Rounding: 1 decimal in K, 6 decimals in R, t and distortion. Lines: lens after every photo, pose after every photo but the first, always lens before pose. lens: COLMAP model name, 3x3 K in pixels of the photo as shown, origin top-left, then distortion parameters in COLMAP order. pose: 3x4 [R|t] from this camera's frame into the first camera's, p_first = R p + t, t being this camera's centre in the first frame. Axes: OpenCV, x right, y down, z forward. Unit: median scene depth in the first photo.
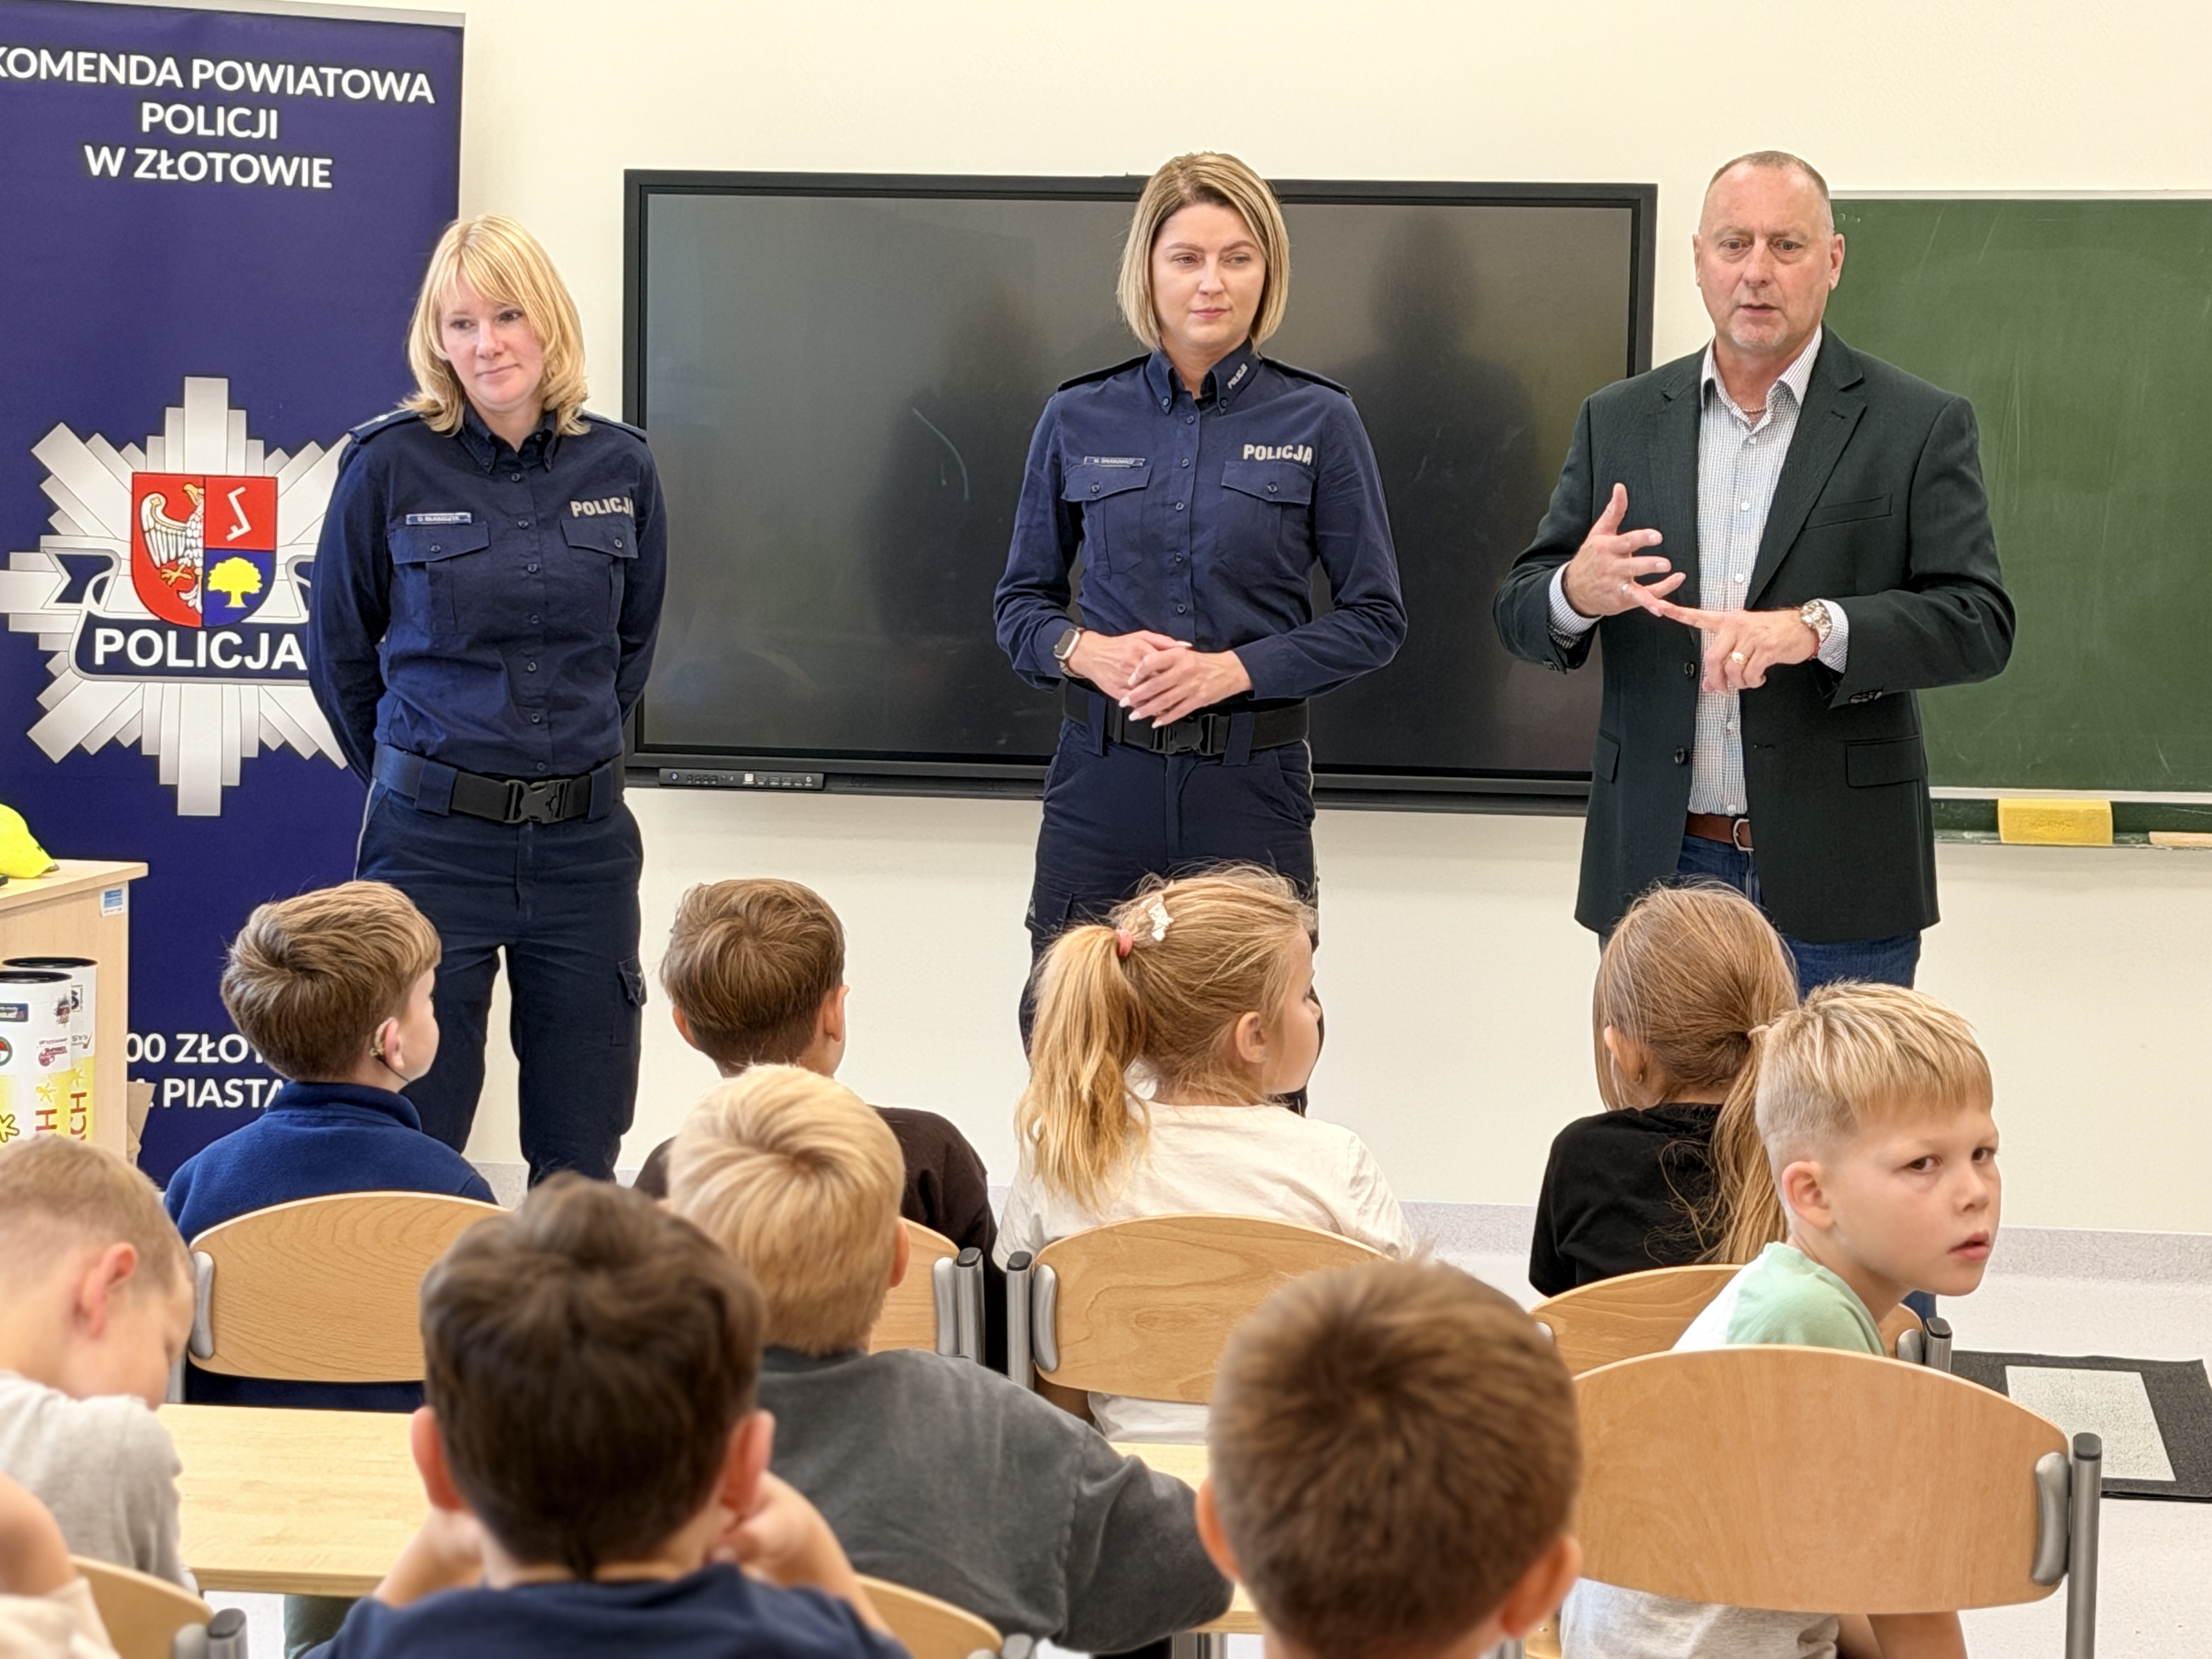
lens RADIAL K [[5216.5, 0, 1090.5], [0, 5216.5, 812.2], [0, 0, 1]] dist [0.200348, 0.000000]
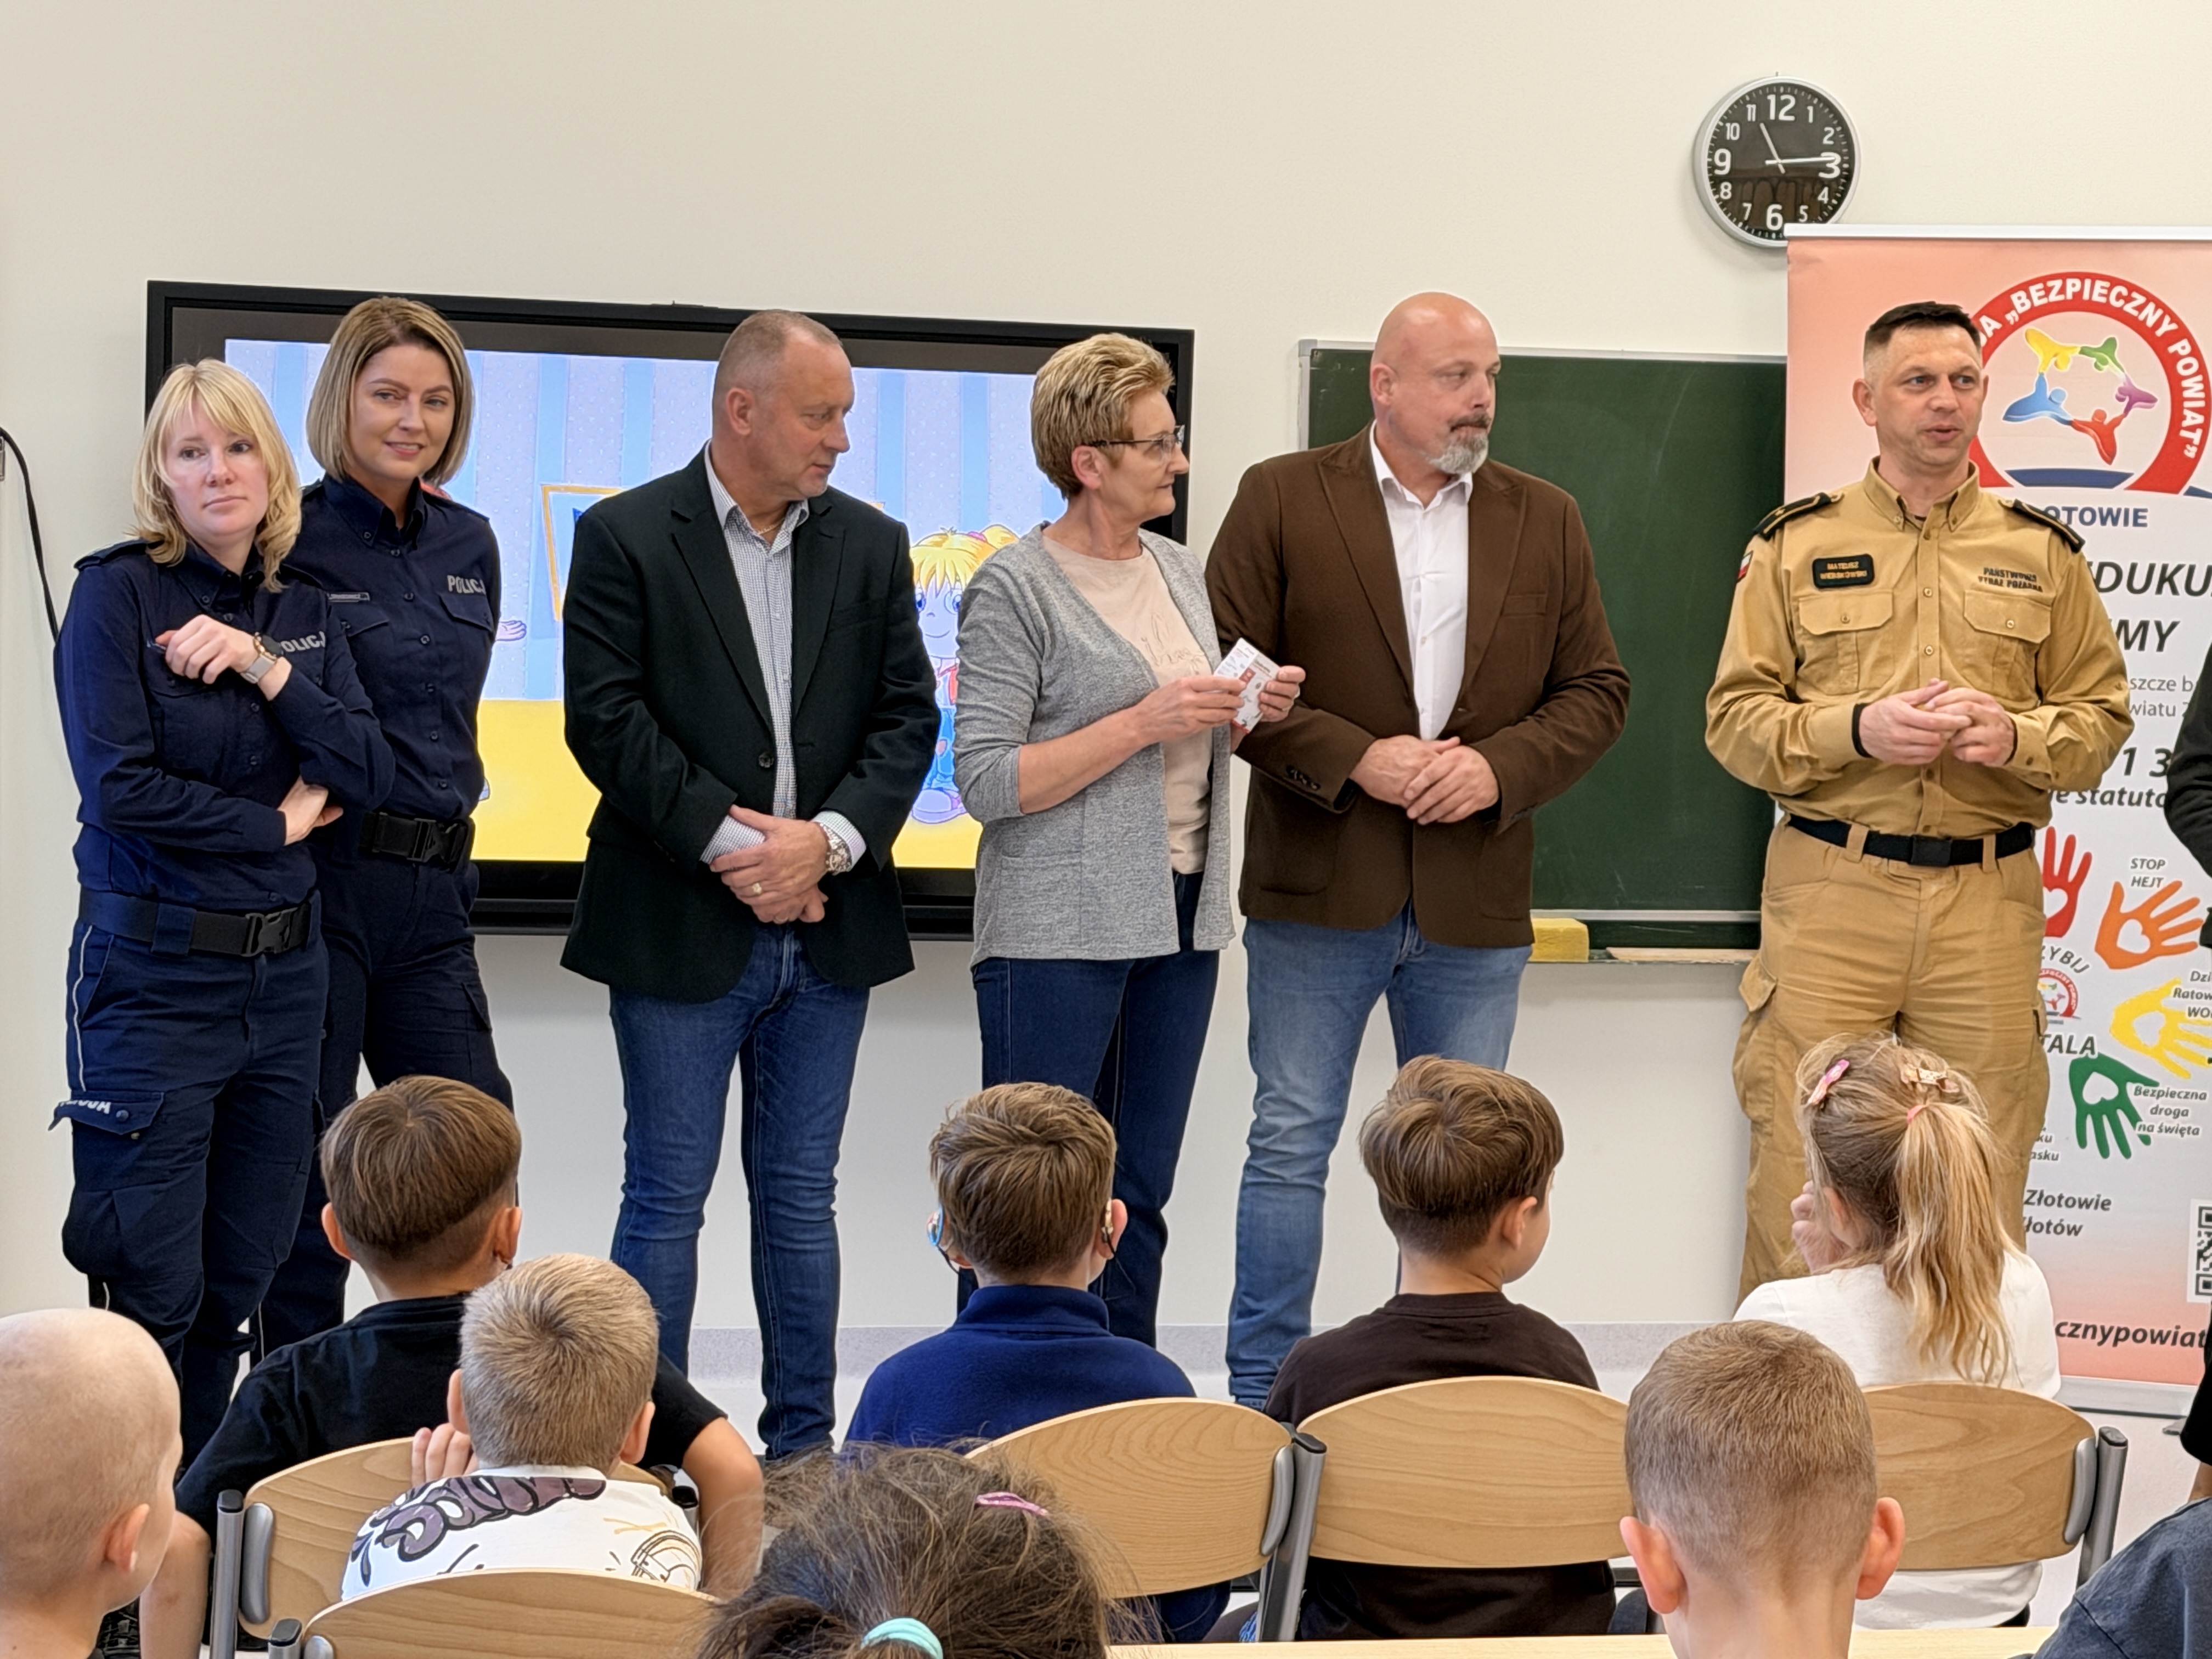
lens RADIAL K [[4926.2, 0, 1123.0], [0, 4926.2, 825.3], [0, 0, 1]] dist [0.117549, 0.000000]
pose [[0.931842, -0.009074, 0.362751, -0.252129], [0.014801, 0.999806, -0.013012, -0.009635], [-0.362562, 0.017494, 0.931795, 0.100814]]
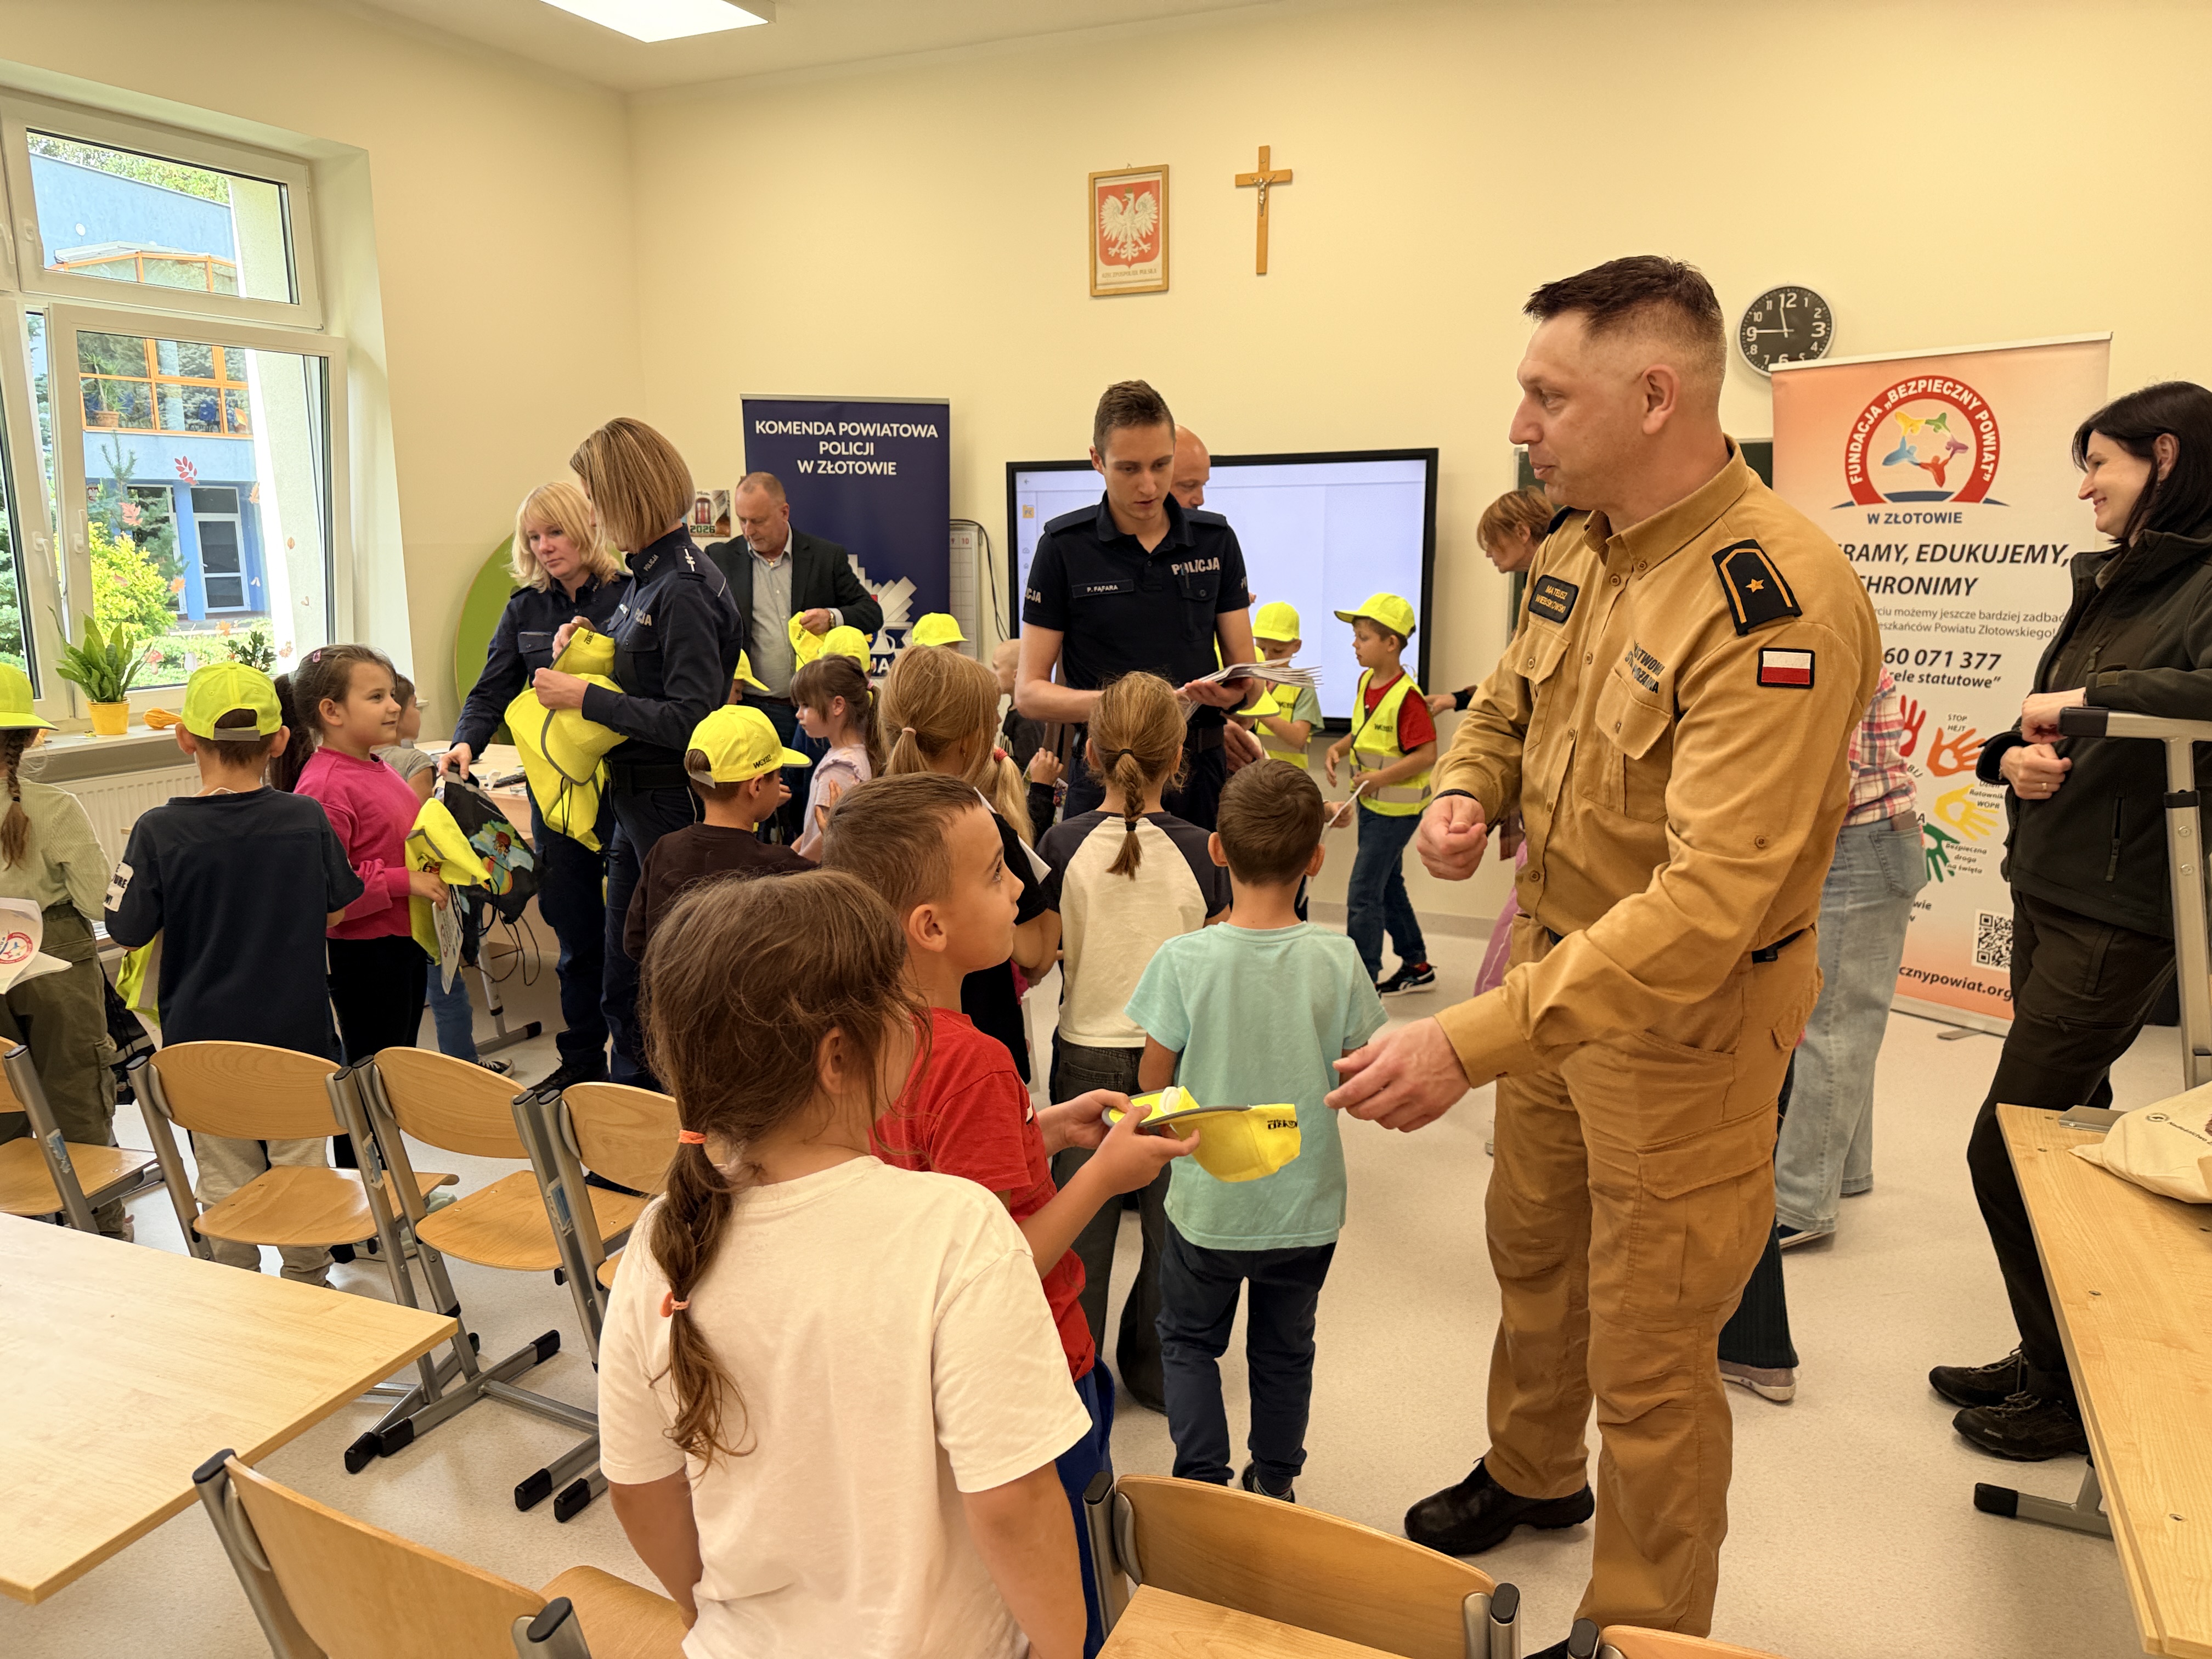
lens RADIAL K [[1560.6, 0, 1102.2], [0, 1560.6, 831.7], [0, 0, 1]] dist [0.043580, -0.062448]
pose [[0.954467, 0.030287, -0.296774, 0.167599], [-0.000547, 0.995009, 0.099783, -0.026606], [0.298315, -0.095077, 0.949720, 0.327572]]
